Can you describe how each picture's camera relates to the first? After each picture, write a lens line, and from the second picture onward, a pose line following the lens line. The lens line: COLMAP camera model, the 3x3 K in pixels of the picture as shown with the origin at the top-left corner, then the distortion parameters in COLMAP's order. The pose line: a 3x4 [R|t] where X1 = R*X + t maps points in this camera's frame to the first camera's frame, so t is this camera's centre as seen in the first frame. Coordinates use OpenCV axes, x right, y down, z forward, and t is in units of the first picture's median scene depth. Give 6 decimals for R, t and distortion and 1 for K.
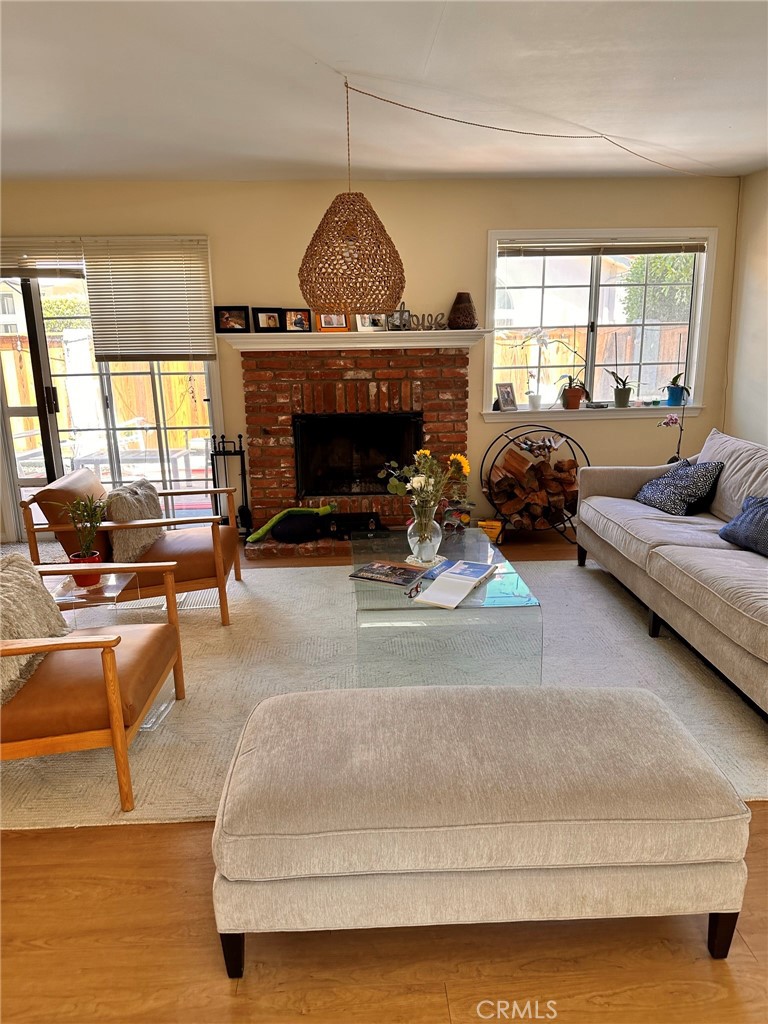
lens RADIAL K [[720.9, 0, 386.1], [0, 720.9, 517.6], [0, 0, 1]] dist [0.081020, -0.050357]
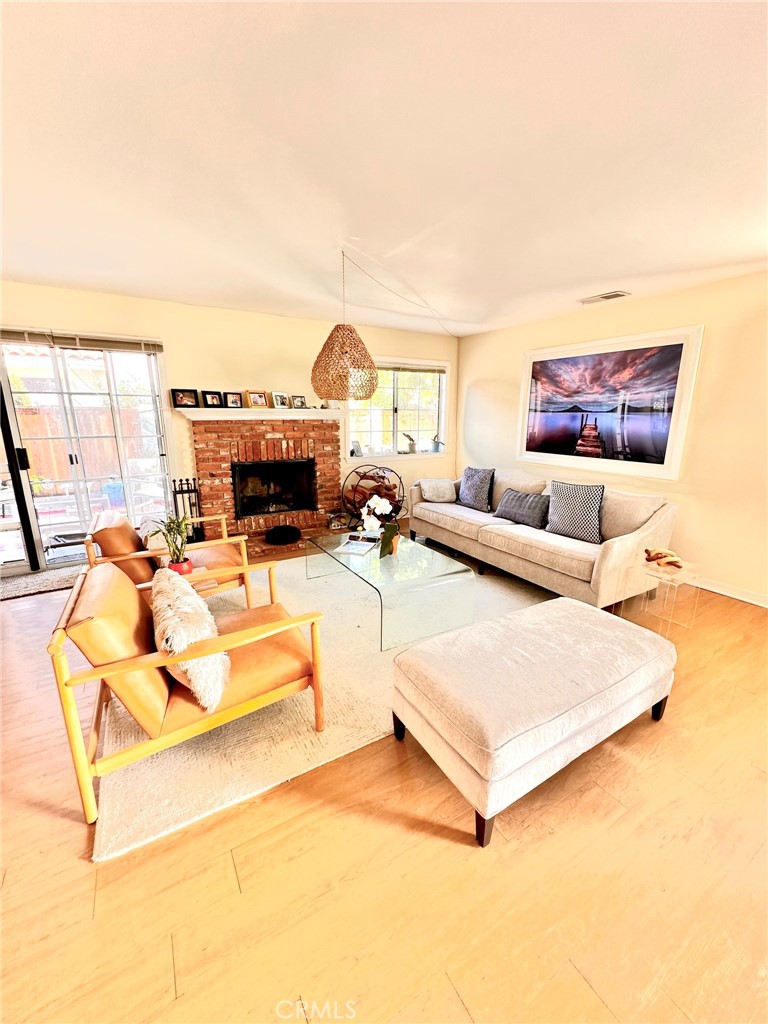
lens RADIAL K [[413.0, 0, 383.9], [0, 413.0, 508.1], [0, 0, 1]] dist [0.000991, -0.001382]
pose [[0.886771, -0.084992, 0.454328, -0.246851], [0.095149, 0.995463, 0.000507, -0.020705], [-0.452309, 0.042779, 0.890835, 0.107934]]
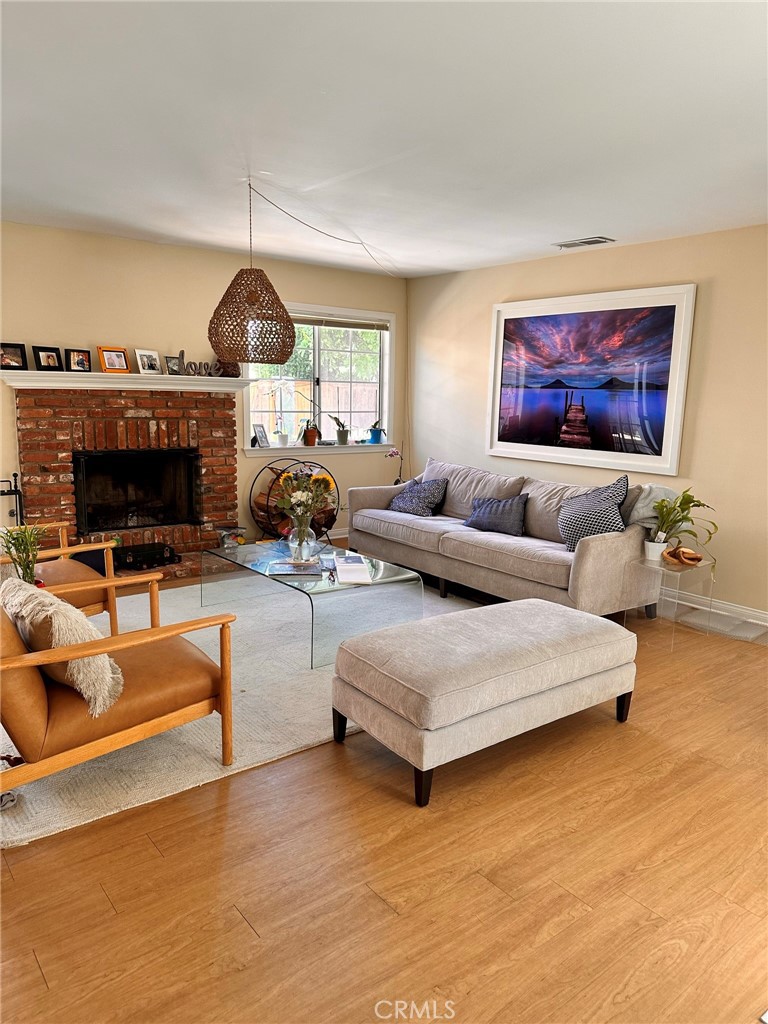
lens RADIAL K [[720.9, 0, 391.5], [0, 720.9, 513.5], [0, 0, 1]] dist [0.081020, -0.050357]
pose [[0.817951, -0.063902, 0.571727, -0.356793], [0.104953, 0.993709, -0.039085, 0.029404], [-0.565633, 0.091974, 0.819512, -0.076273]]
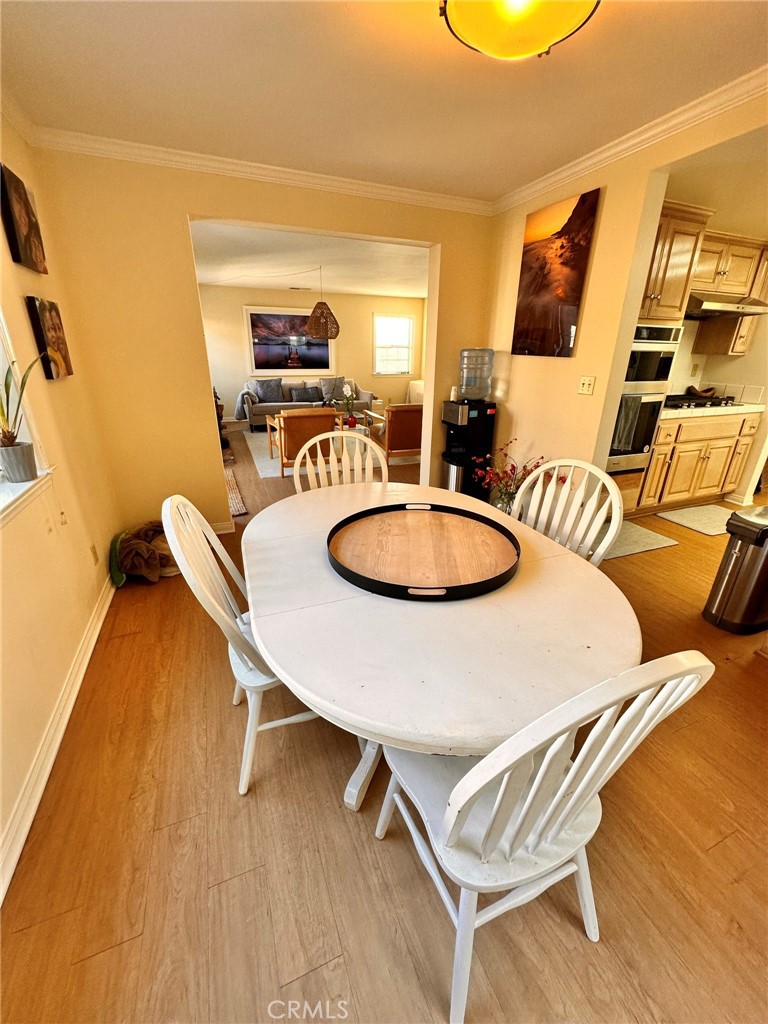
lens RADIAL K [[413.0, 0, 382.8], [0, 413.0, 511.3], [0, 0, 1]] dist [0.000991, -0.001382]
pose [[-0.326688, -0.333683, 0.884268, -1.304158], [0.223573, 0.881766, 0.415336, -0.193541], [-0.918308, 0.333385, -0.213460, 0.897962]]
